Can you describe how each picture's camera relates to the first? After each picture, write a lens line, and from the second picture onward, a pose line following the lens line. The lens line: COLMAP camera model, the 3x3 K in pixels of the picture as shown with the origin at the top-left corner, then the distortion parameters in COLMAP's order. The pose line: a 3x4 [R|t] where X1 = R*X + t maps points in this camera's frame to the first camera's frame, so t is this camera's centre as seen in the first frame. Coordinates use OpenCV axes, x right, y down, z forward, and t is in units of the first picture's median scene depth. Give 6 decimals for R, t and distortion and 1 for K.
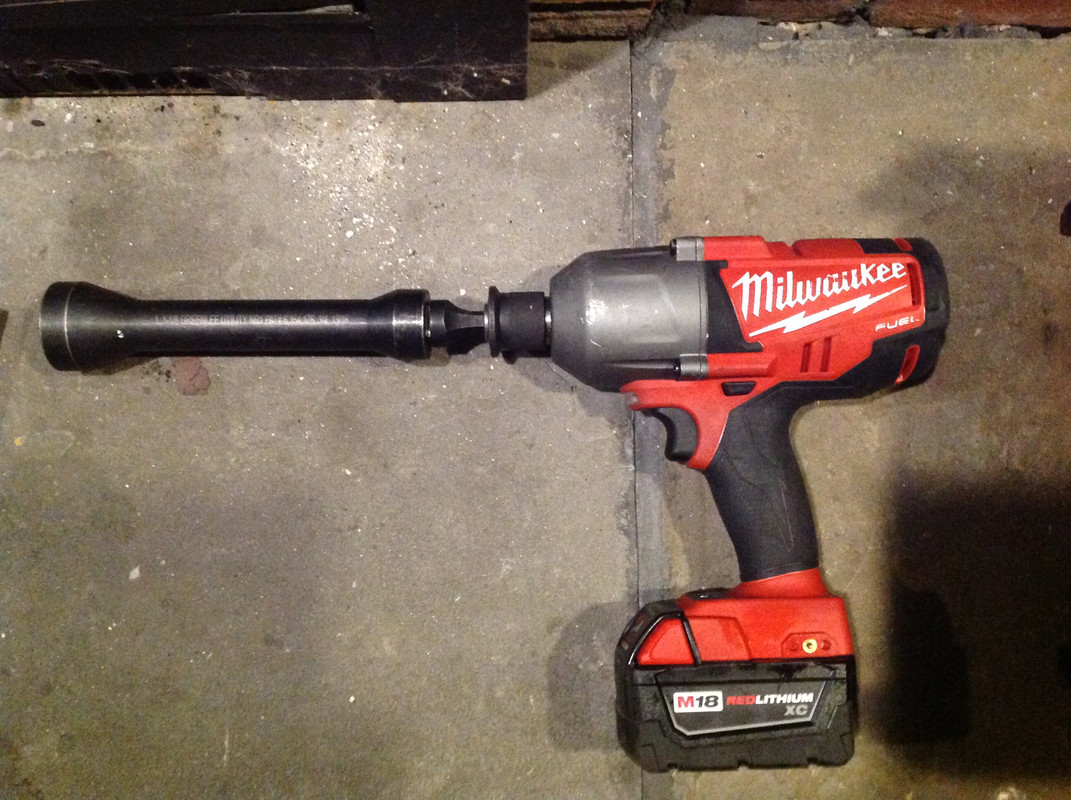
lens RADIAL K [[952.6, 0, 534.2], [0, 952.6, 402.2], [0, 0, 1]] dist [0.146510, -0.368155]
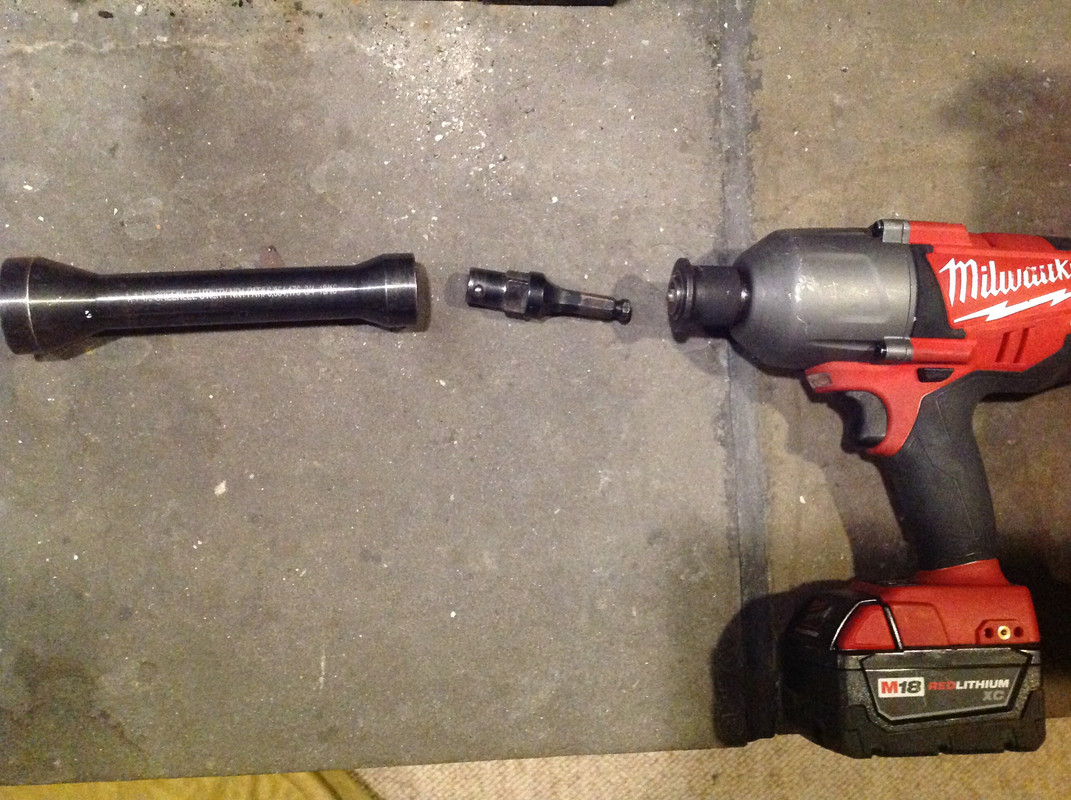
lens RADIAL K [[952.6, 0, 534.2], [0, 952.6, 402.2], [0, 0, 1]] dist [0.146510, -0.368155]
pose [[0.995822, -0.007457, 0.091013, -0.187124], [0.008462, 0.999907, -0.010660, 0.102089], [-0.090925, 0.011385, 0.995793, 0.030828]]
